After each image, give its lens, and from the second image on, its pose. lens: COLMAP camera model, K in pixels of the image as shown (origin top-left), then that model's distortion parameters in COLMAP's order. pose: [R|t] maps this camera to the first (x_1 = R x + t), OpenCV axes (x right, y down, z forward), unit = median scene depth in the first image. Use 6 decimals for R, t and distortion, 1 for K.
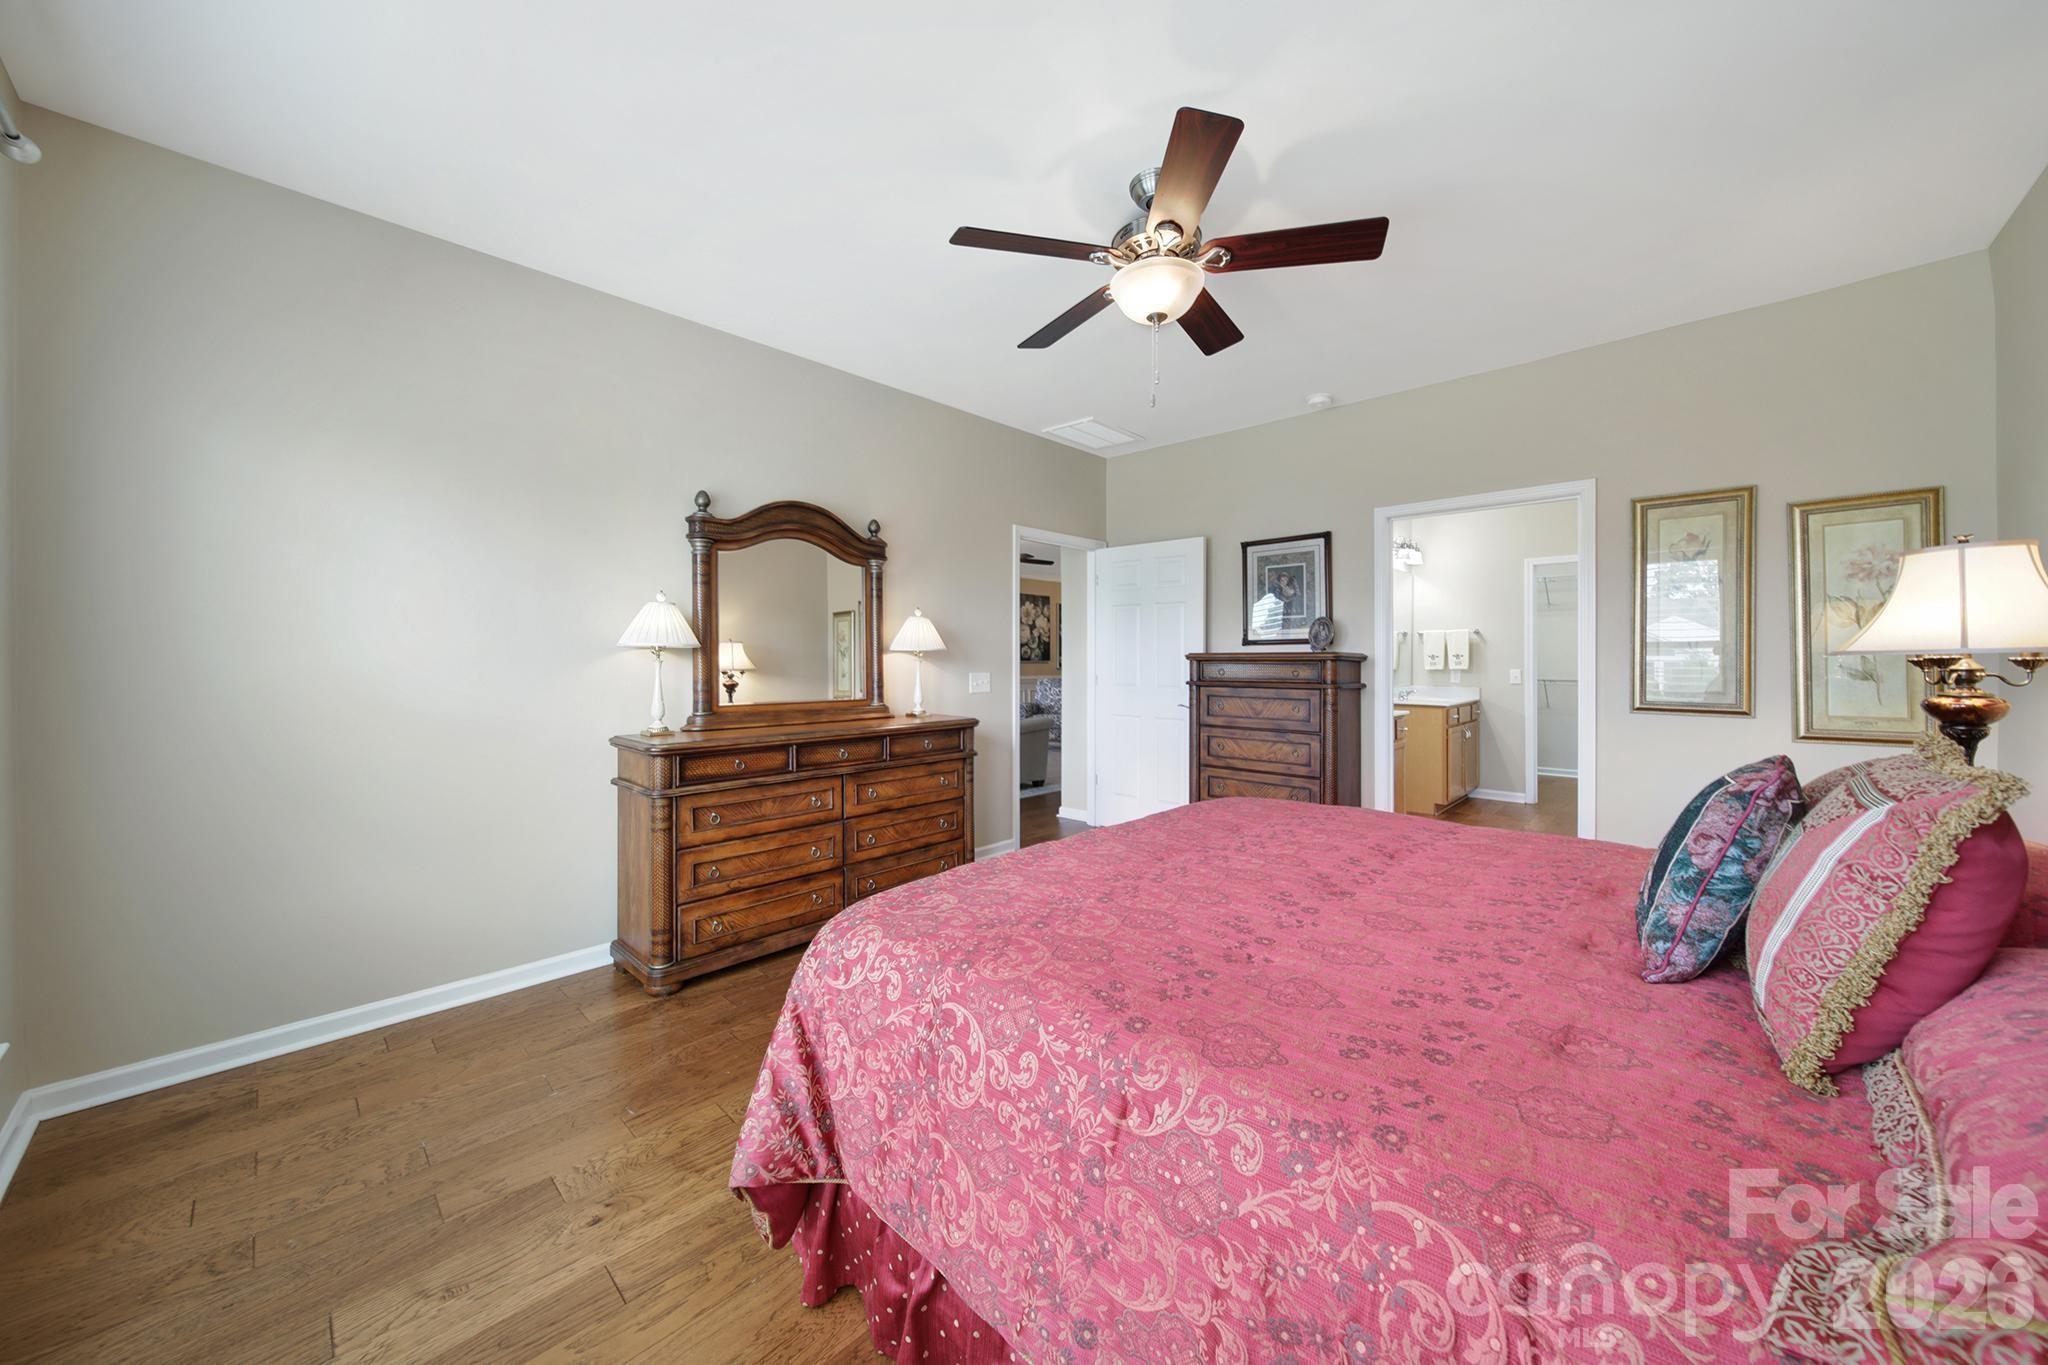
lens RADIAL K [[732.1, 0, 1020.1], [0, 732.1, 658.0], [0, 0, 1]] dist [-0.000743, -0.000037]
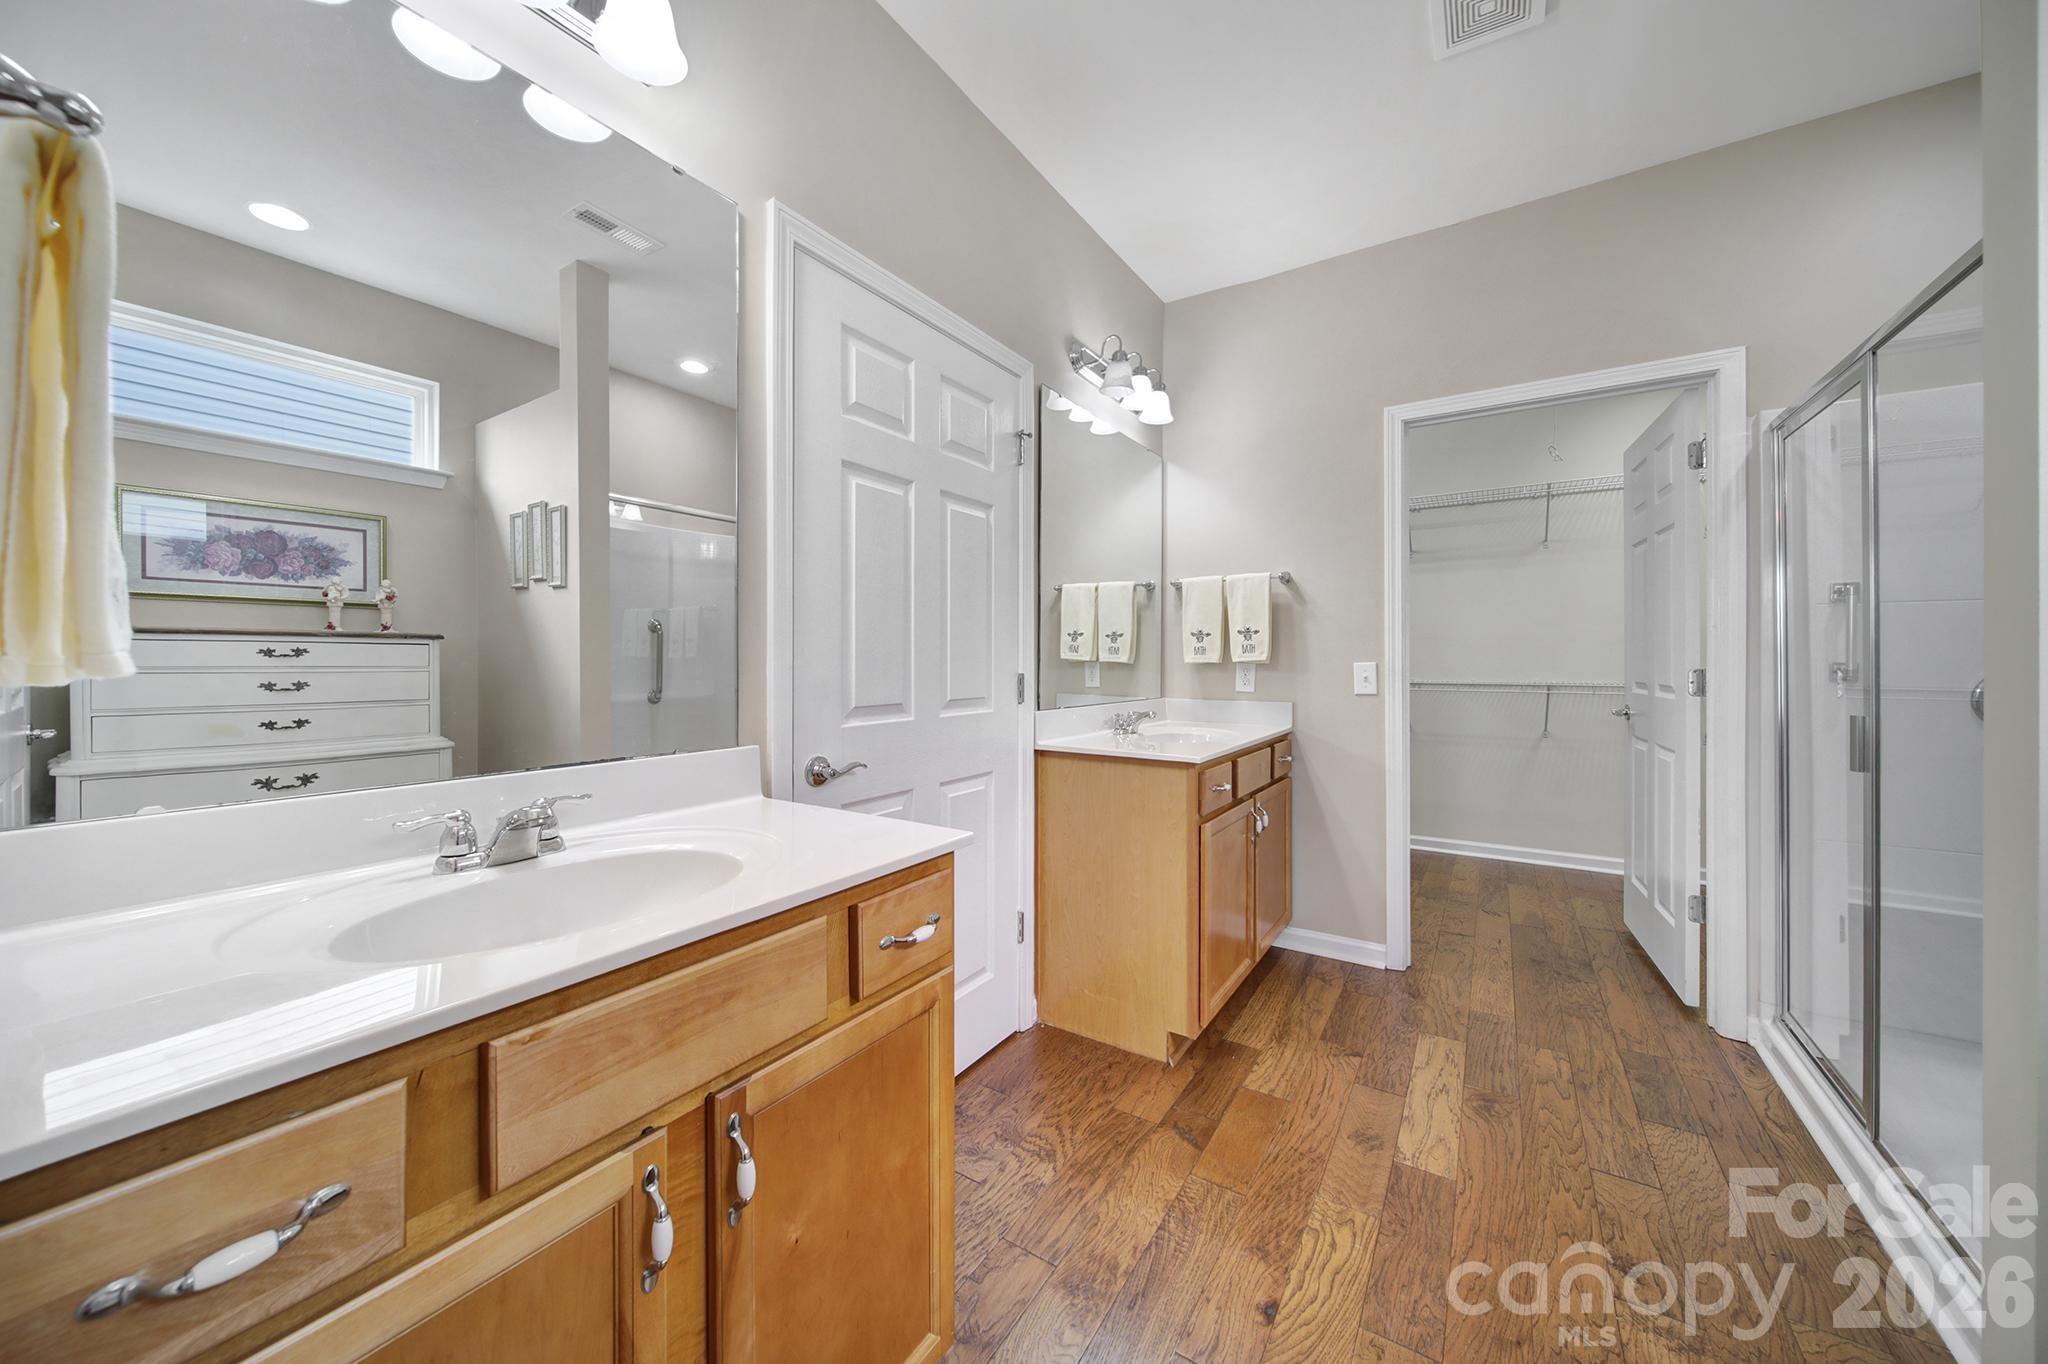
lens RADIAL K [[725.2, 0, 1045.2], [0, 725.2, 655.8], [0, 0, 1]] dist [0.001078, 0.000053]
pose [[0.979610, 0.005432, 0.200834, 0.390635], [-0.004060, 0.999966, -0.007246, 0.015444], [-0.200867, 0.006283, 0.979598, 0.596112]]
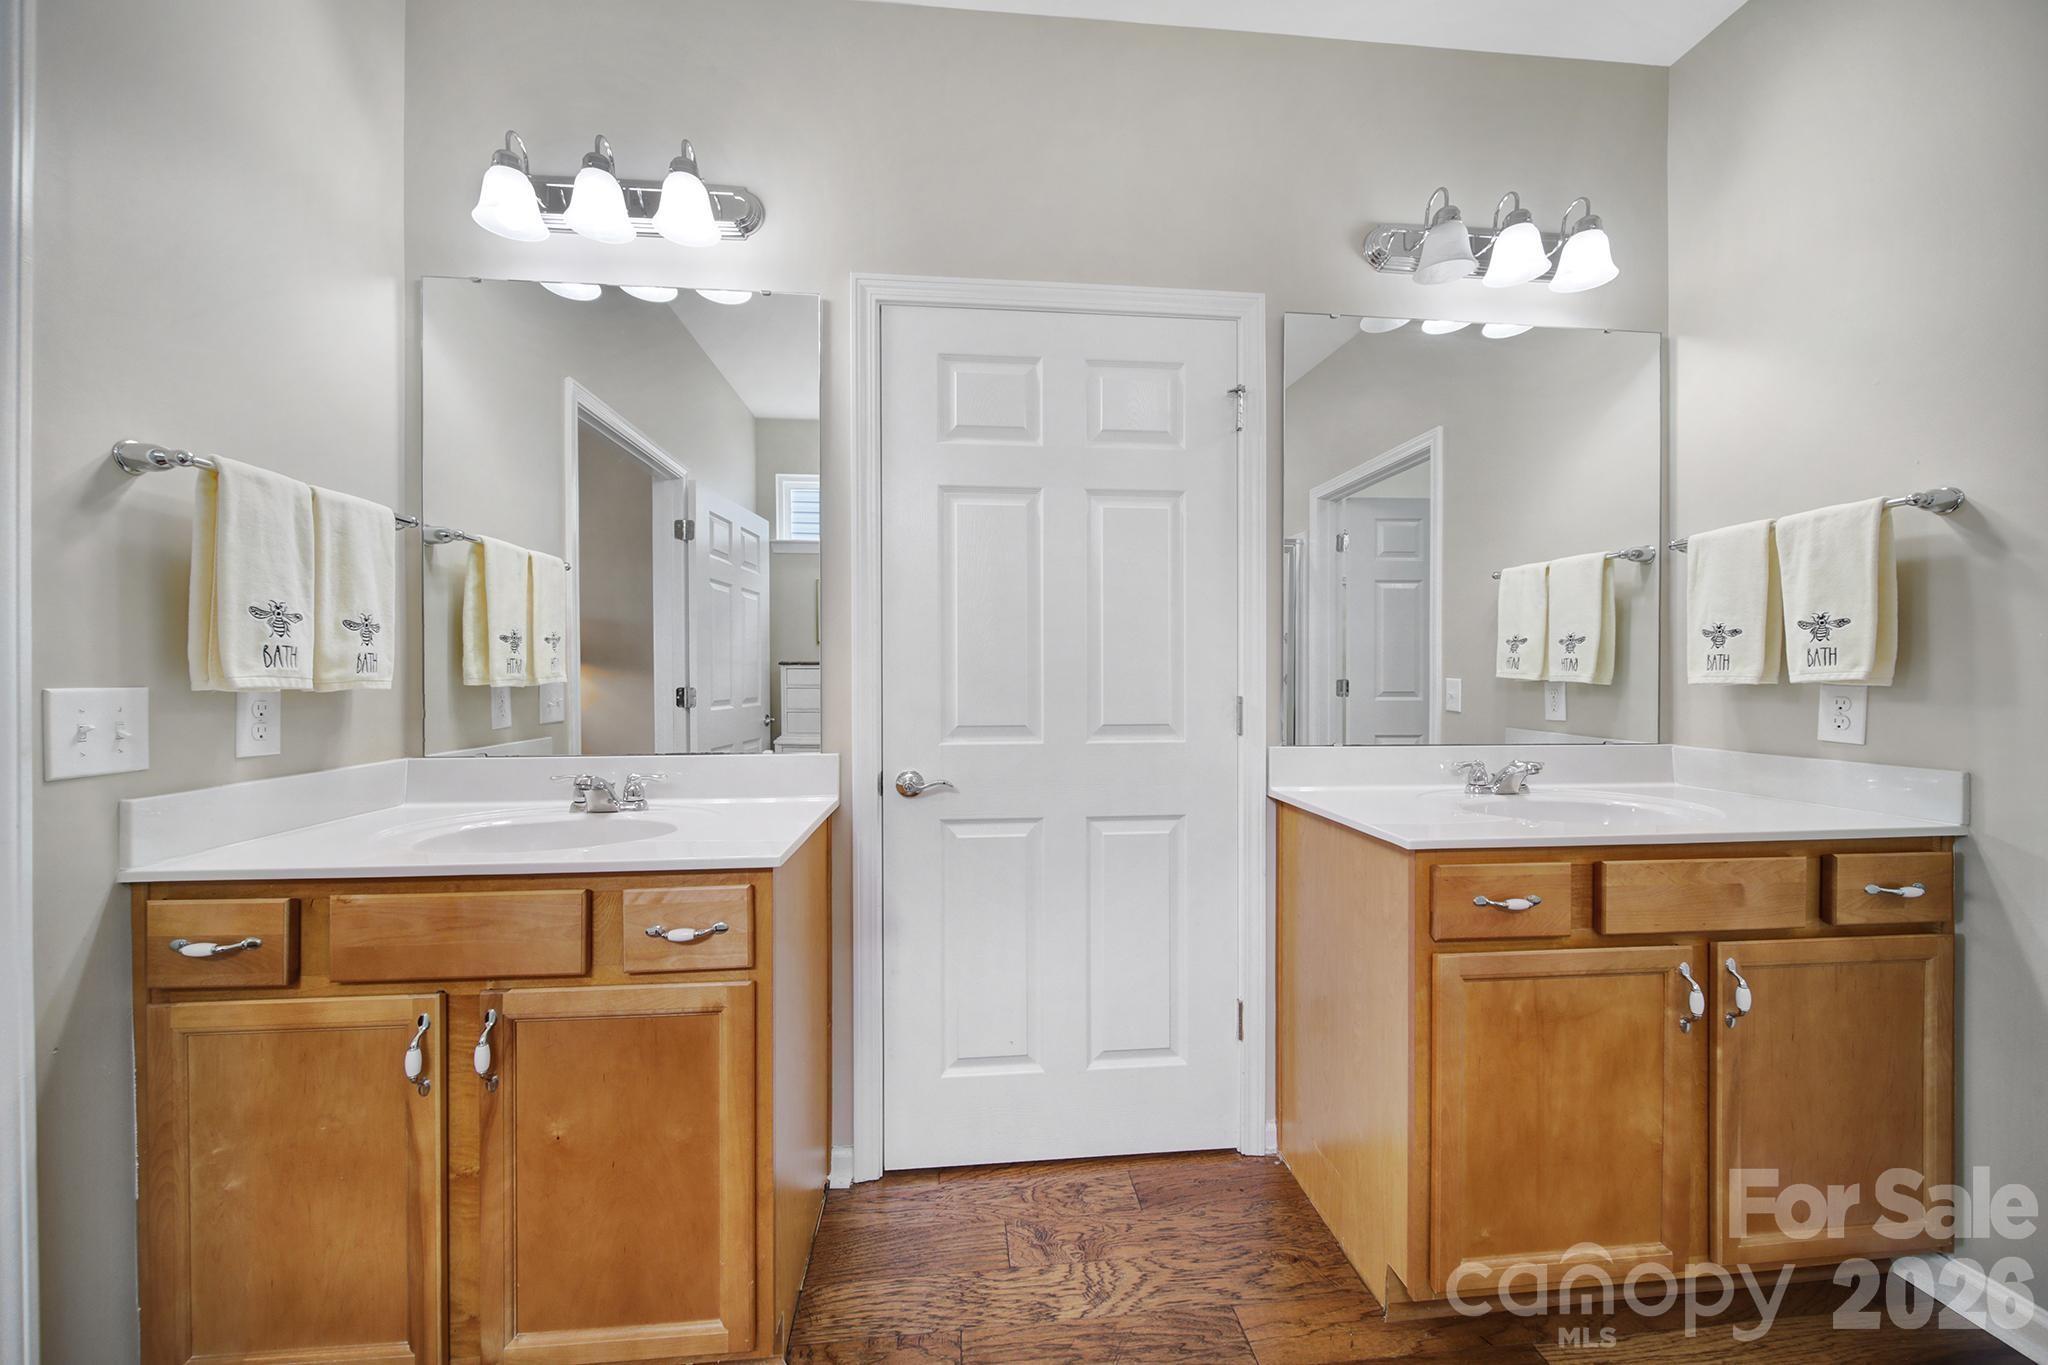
lens RADIAL K [[727.6, 0, 1019.6], [0, 727.6, 676.8], [0, 0, 1]] dist [-0.001308, -0.000114]
pose [[0.757741, 0.001207, -0.652554, 0.560151], [-0.002629, 0.999996, -0.001203, 0.014541], [0.652550, 0.002627, 0.757741, 0.675788]]
